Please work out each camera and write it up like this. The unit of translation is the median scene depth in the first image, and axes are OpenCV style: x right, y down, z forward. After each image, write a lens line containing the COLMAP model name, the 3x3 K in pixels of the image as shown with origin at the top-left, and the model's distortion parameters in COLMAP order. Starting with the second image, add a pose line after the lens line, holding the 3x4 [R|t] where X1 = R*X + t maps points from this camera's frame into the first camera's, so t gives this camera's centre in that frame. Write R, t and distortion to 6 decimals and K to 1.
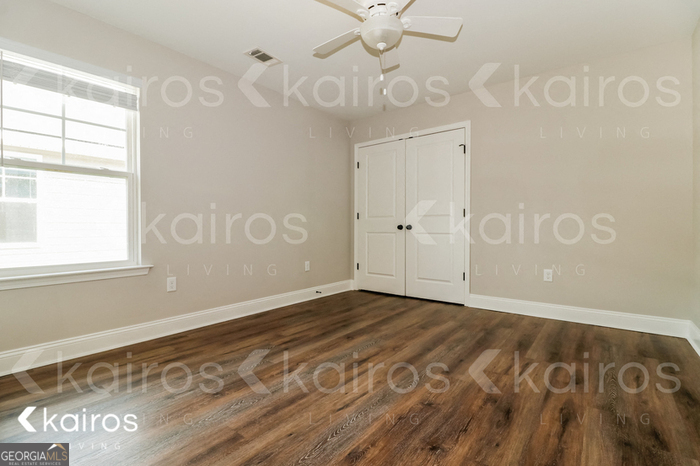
lens RADIAL K [[335.9, 0, 326.6], [0, 335.9, 235.5], [0, 0, 1]] dist [-0.002857, -0.000073]
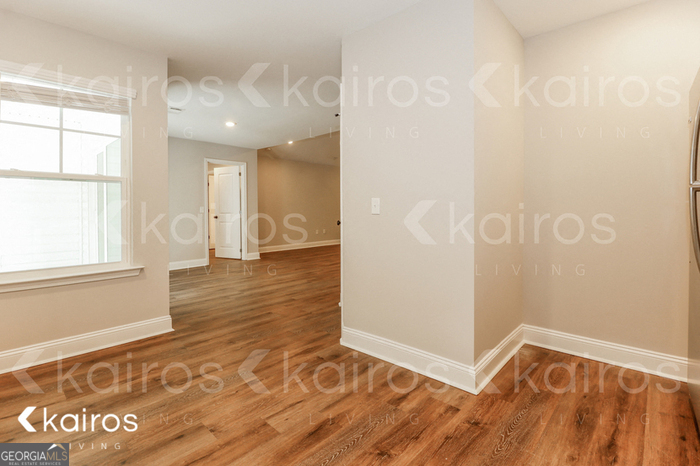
lens RADIAL K [[332.1, 0, 347.1], [0, 332.1, 222.2], [0, 0, 1]] dist [0.000940, 0.000006]
pose [[0.998215, -0.015971, -0.057550, 0.176630], [0.013791, 0.999180, -0.038078, -0.000868], [0.058111, 0.037216, 0.997616, 0.004627]]
